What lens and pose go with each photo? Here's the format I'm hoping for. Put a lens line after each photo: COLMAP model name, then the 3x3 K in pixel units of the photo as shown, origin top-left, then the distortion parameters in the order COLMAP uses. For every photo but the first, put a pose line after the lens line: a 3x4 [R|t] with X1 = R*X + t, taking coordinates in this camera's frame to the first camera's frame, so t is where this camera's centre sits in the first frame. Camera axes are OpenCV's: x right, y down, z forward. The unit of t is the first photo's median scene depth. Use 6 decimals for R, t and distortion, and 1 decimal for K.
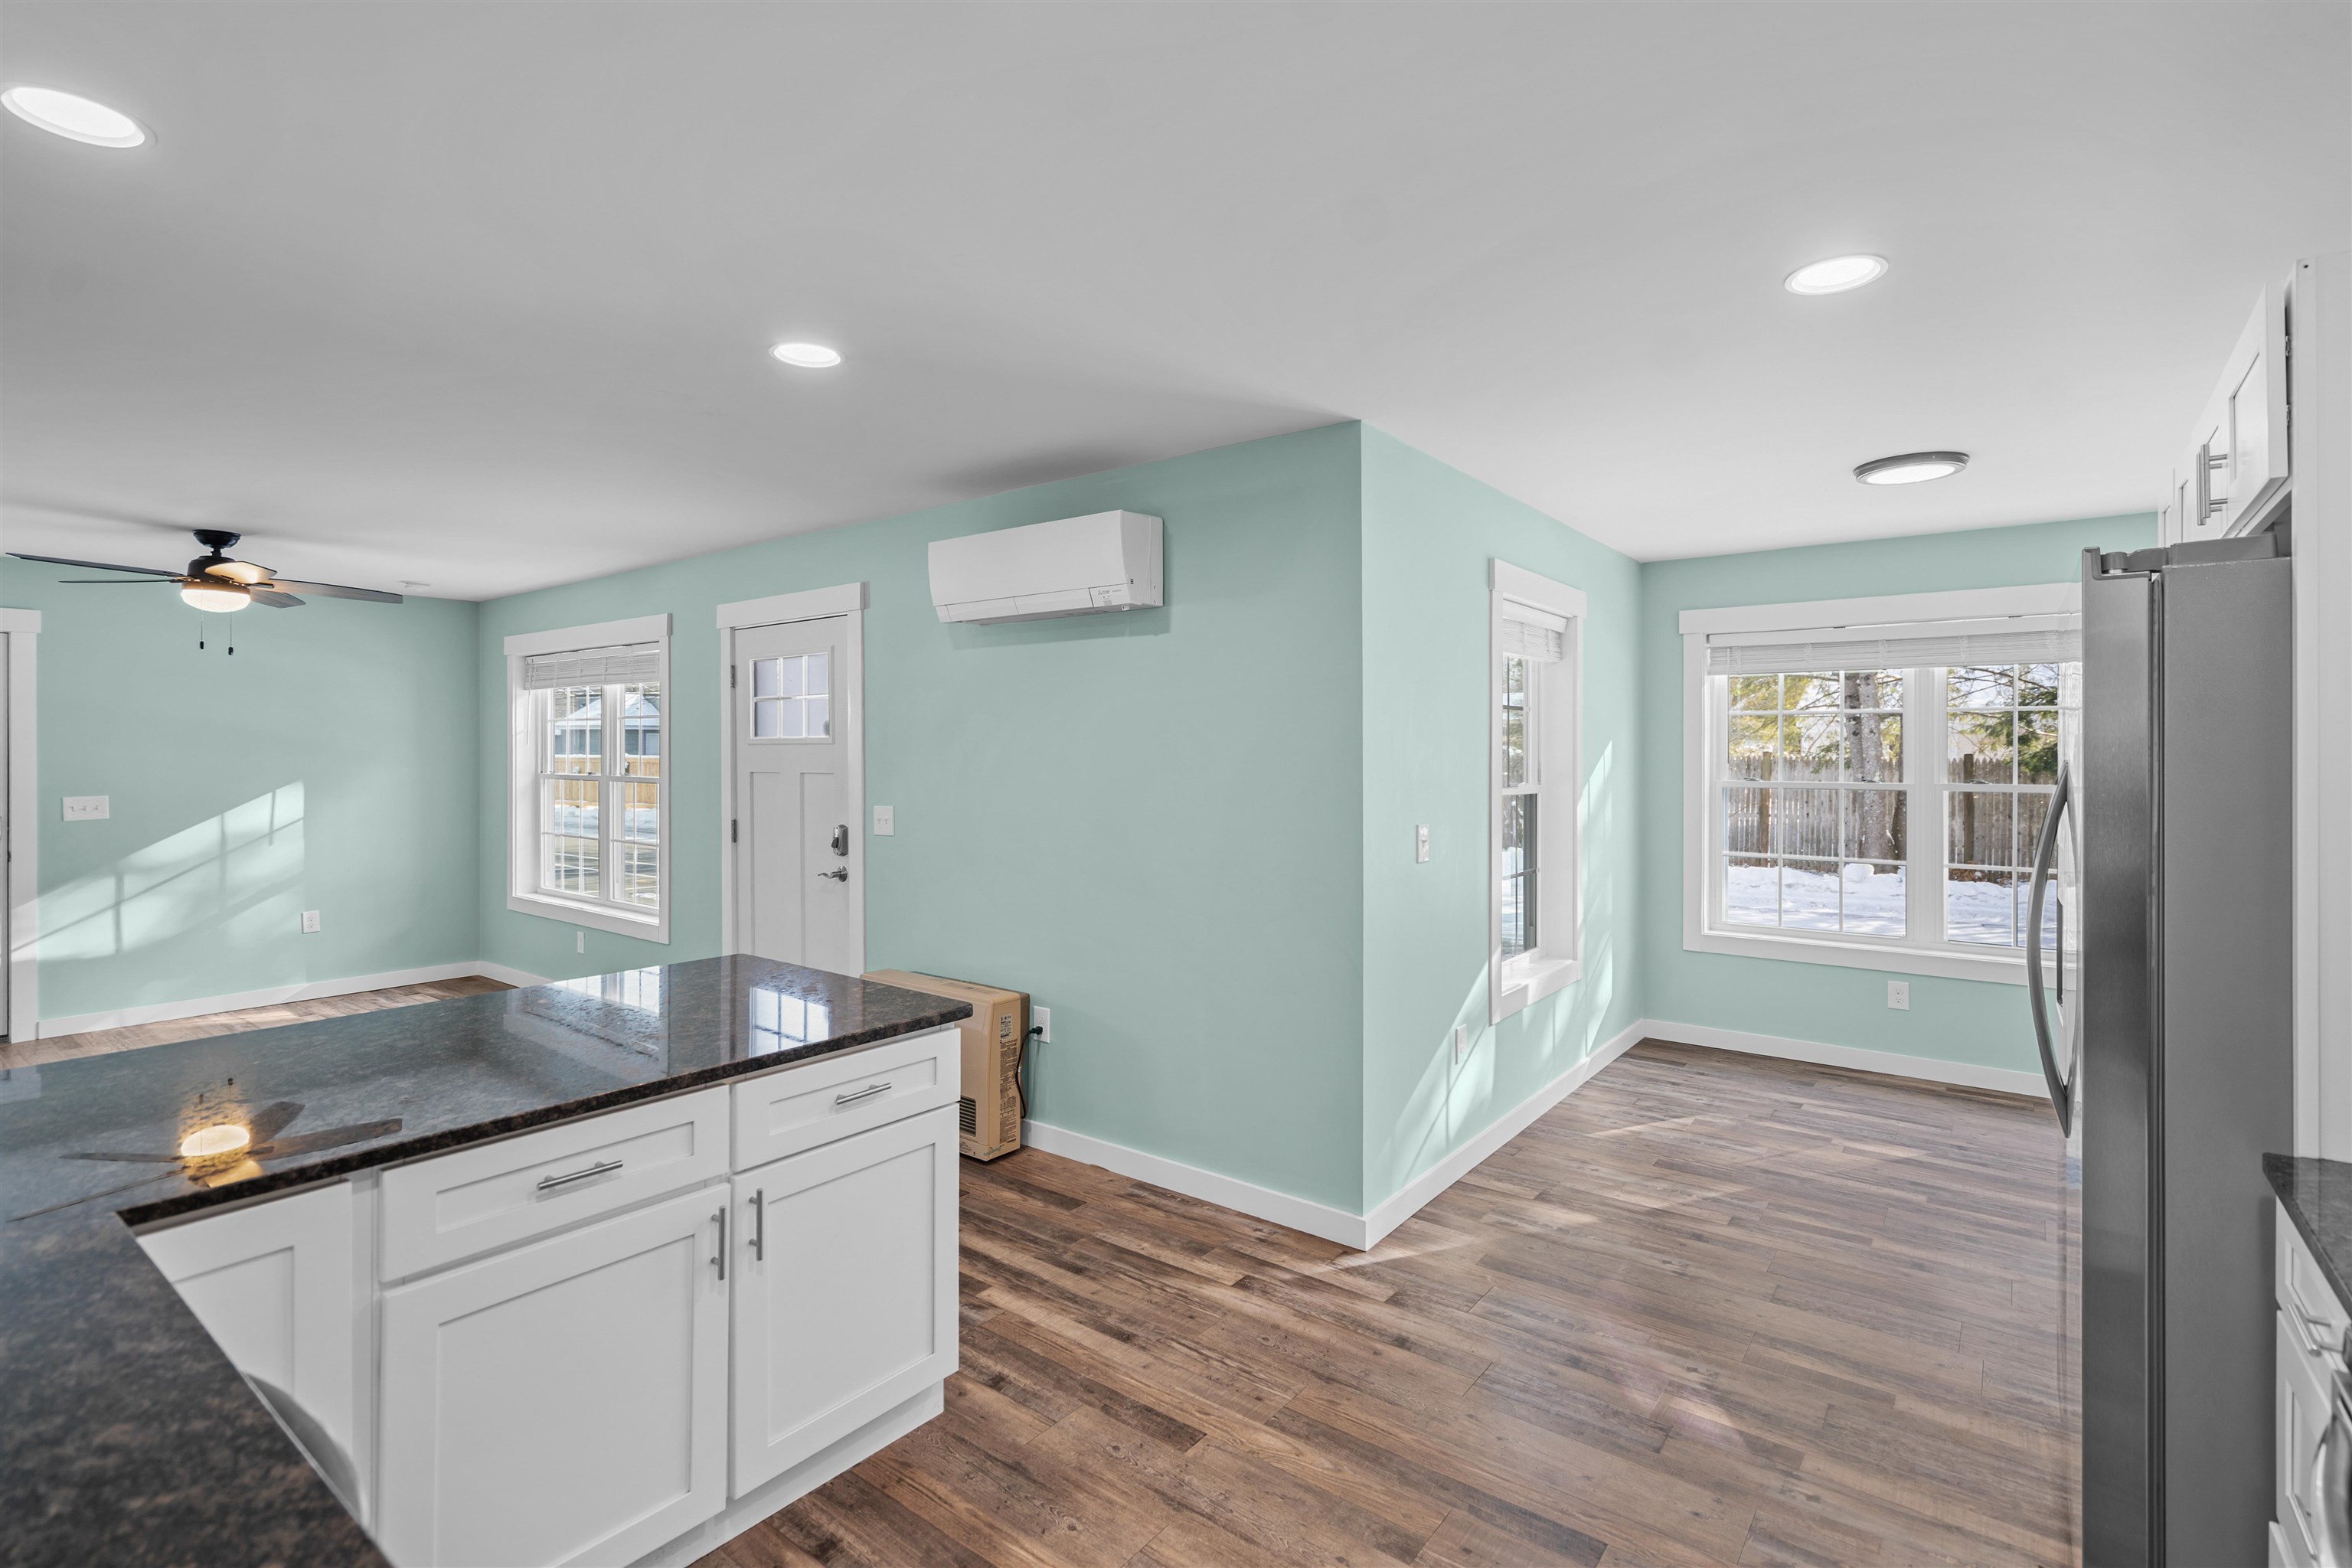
lens RADIAL K [[1081.9, 0, 1175.9], [0, 1081.9, 755.0], [0, 0, 1]] dist [-0.001451, -0.000250]
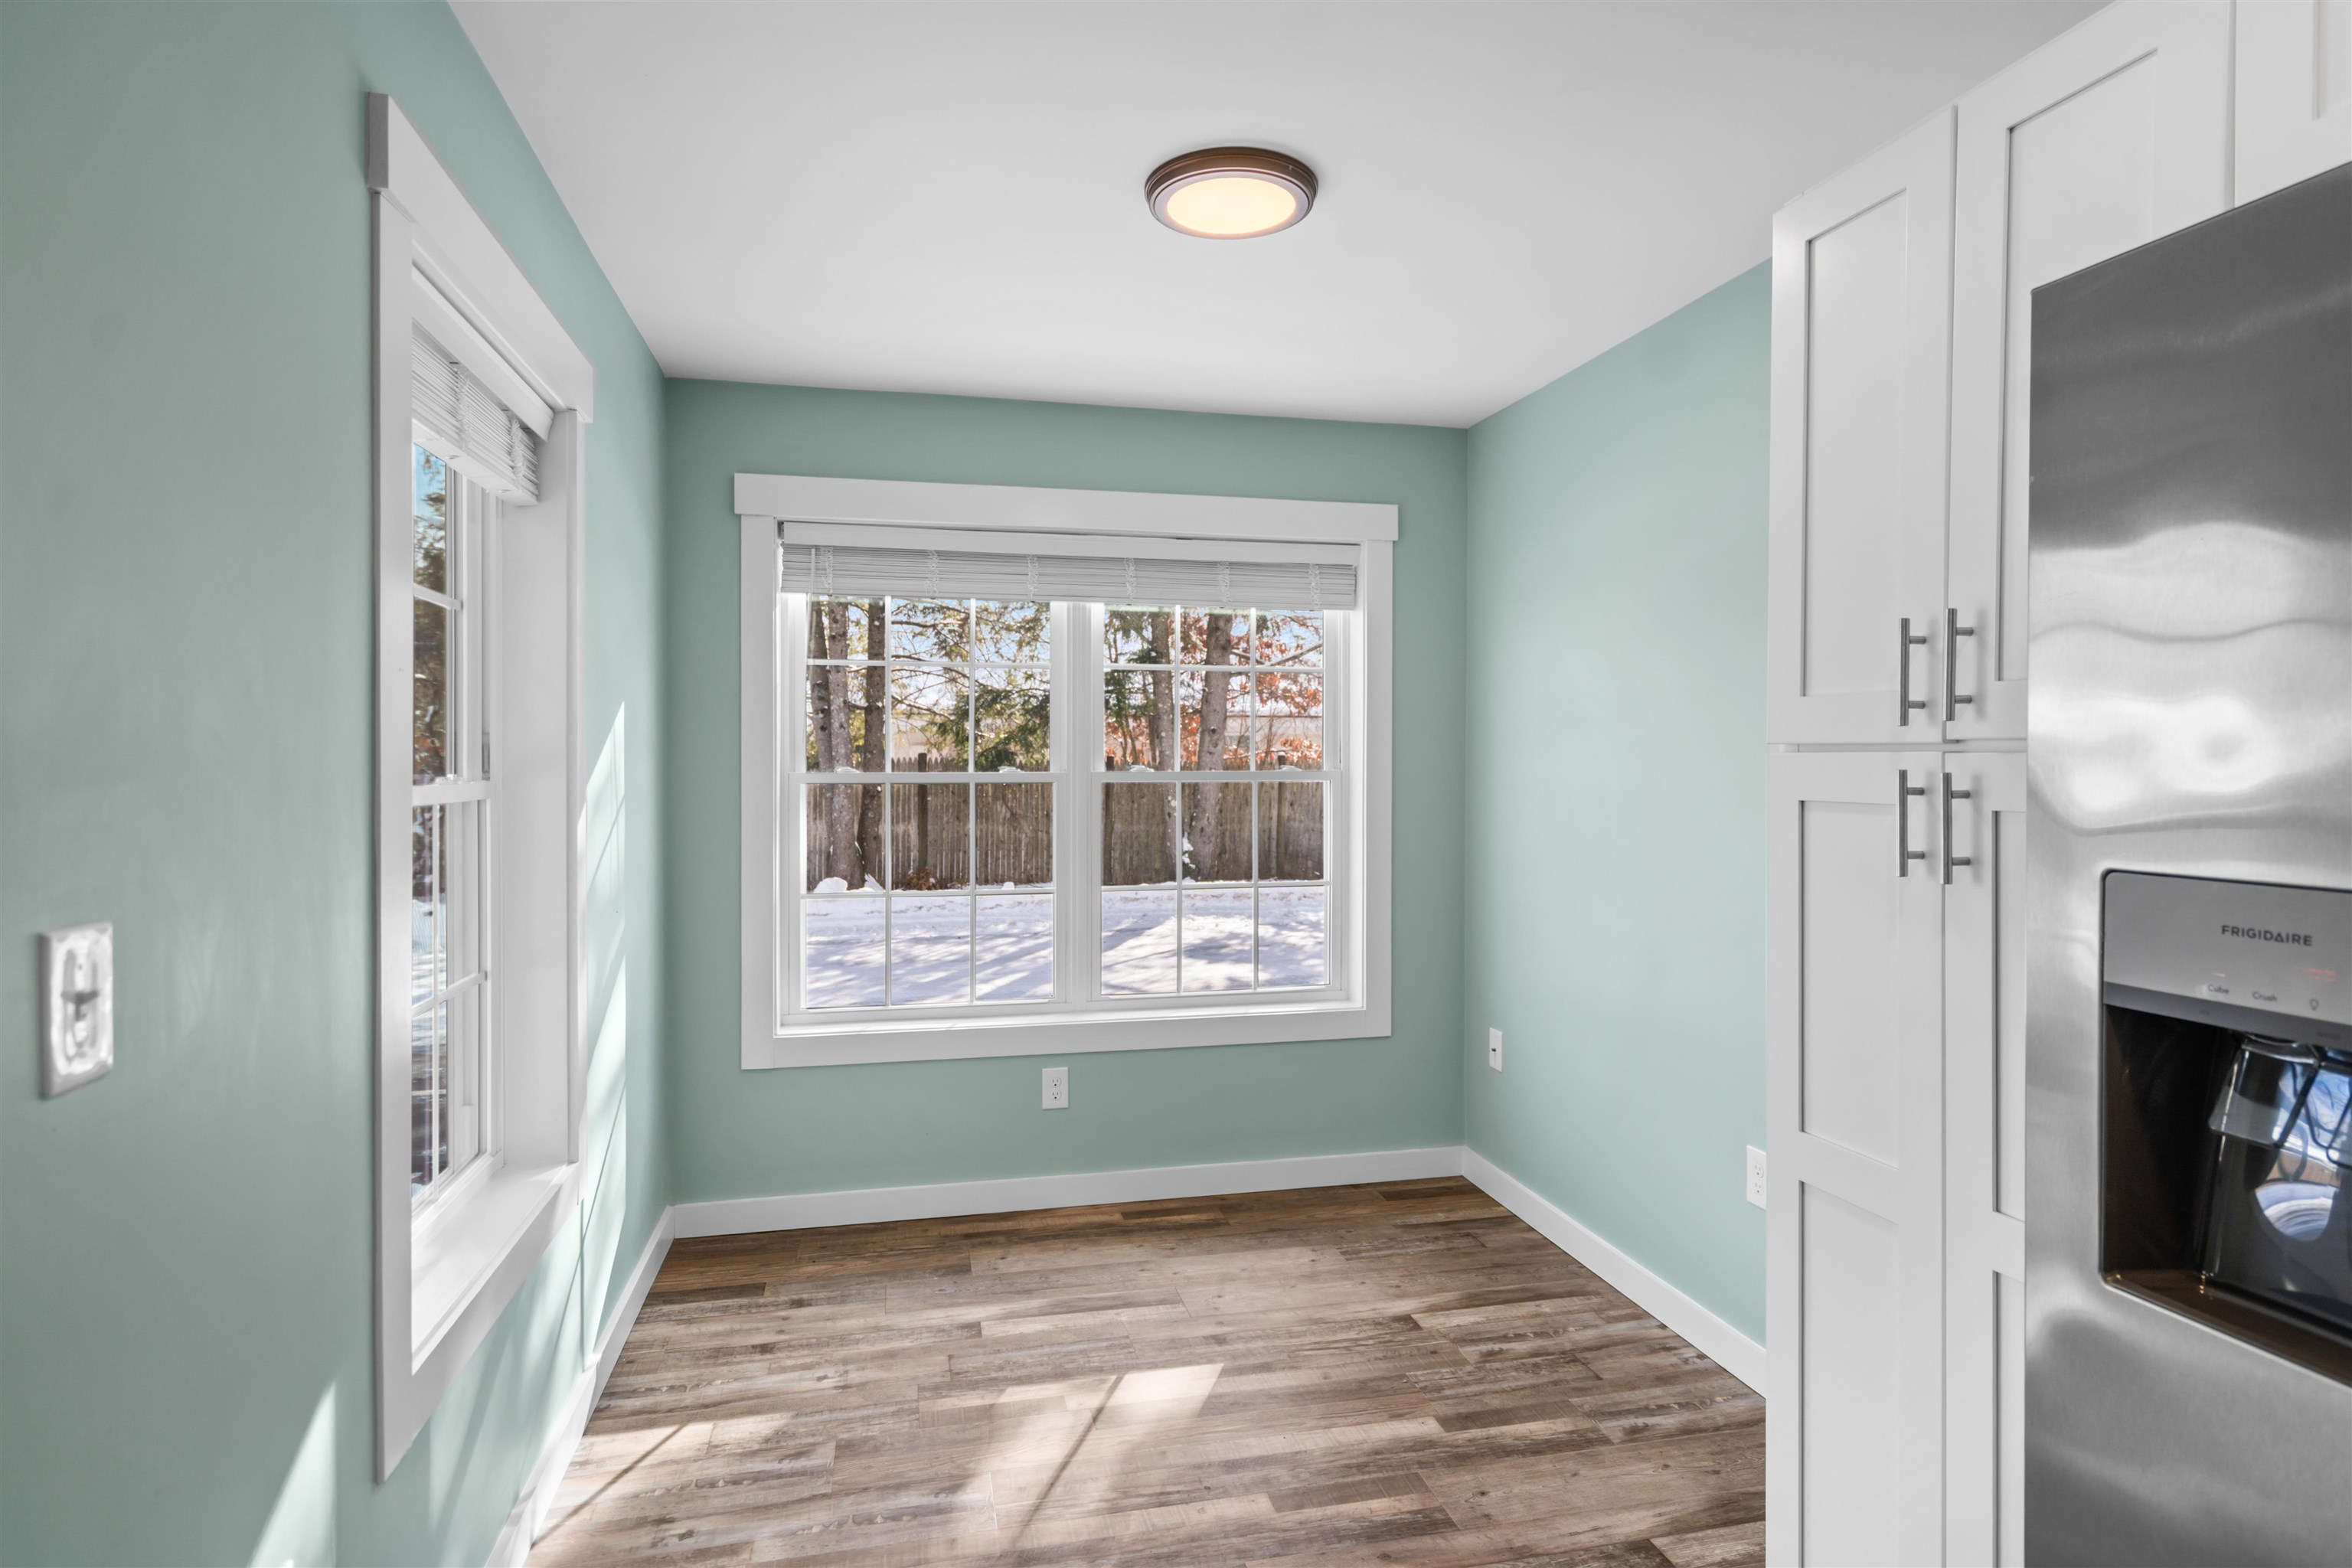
lens RADIAL K [[1244.2, 0, 1180.6], [0, 1244.2, 763.7], [0, 0, 1]] dist [-0.001772, -0.000121]
pose [[0.633845, -0.003046, 0.773454, 0.126545], [0.001648, 0.999995, 0.002587, 0.020200], [-0.773458, -0.000365, 0.633847, 0.470375]]
